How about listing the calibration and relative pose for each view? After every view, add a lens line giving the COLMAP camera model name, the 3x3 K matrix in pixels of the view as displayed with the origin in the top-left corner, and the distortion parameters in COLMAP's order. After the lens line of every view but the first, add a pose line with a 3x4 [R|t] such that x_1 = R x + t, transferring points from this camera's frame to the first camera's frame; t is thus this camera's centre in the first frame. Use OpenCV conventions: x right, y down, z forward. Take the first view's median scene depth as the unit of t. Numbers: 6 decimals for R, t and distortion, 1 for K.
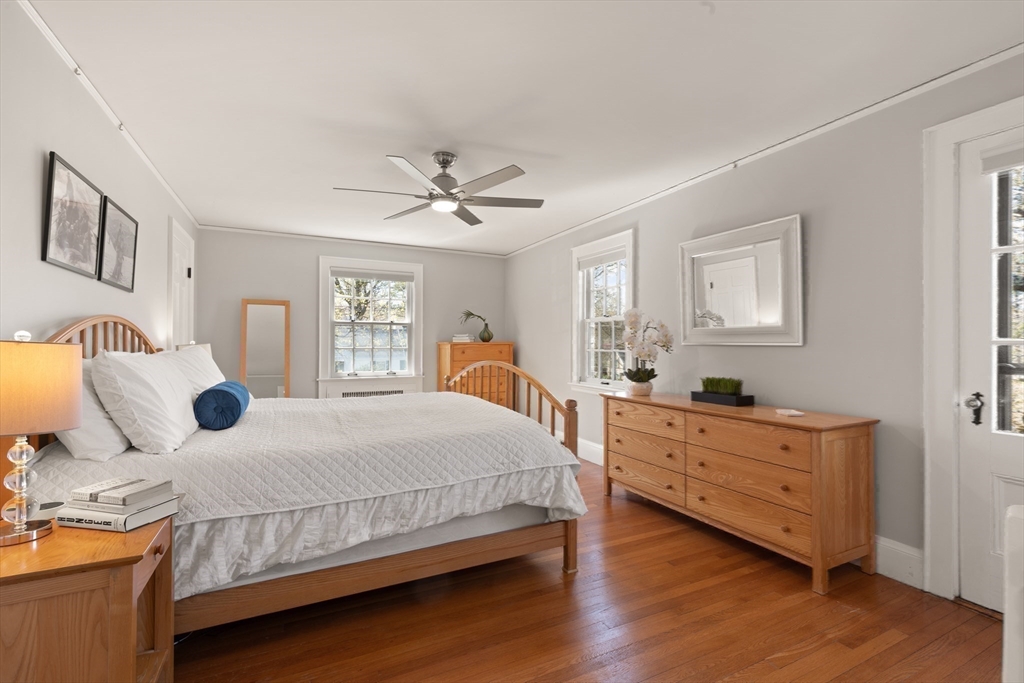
lens RADIAL K [[460.8, 0, 519.0], [0, 460.8, 343.1], [0, 0, 1]] dist [0.002862, -0.000096]
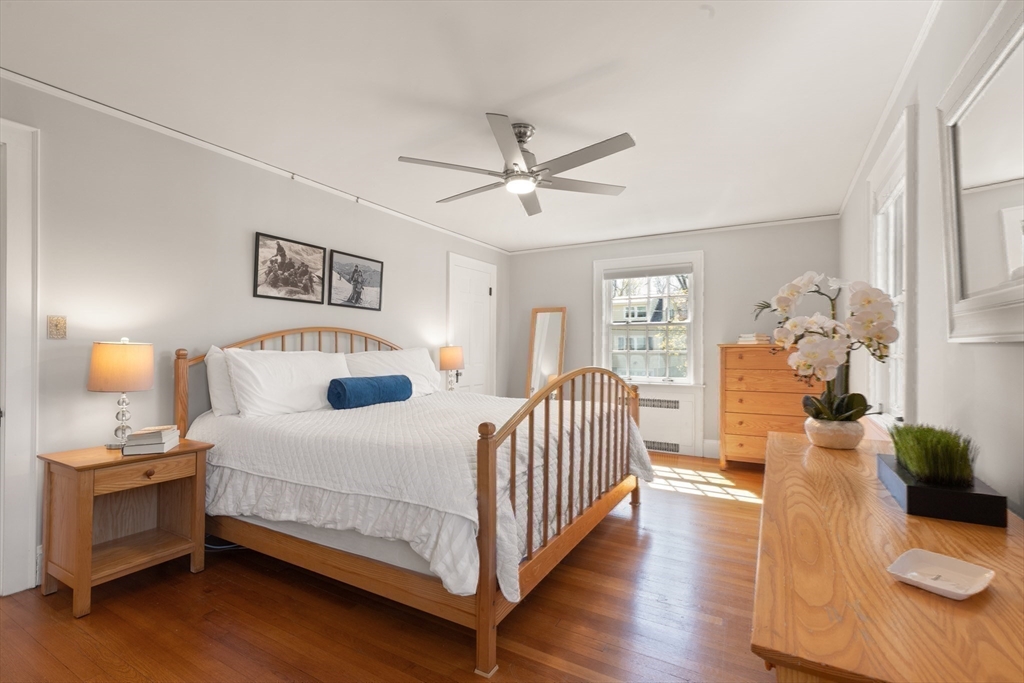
lens RADIAL K [[460.8, 0, 519.0], [0, 460.8, 343.1], [0, 0, 1]] dist [0.002862, -0.000096]
pose [[0.561979, -0.013601, -0.827039, 0.784470], [0.003719, 0.999896, -0.013917, 0.016855], [0.827143, 0.004745, 0.561972, 0.721727]]
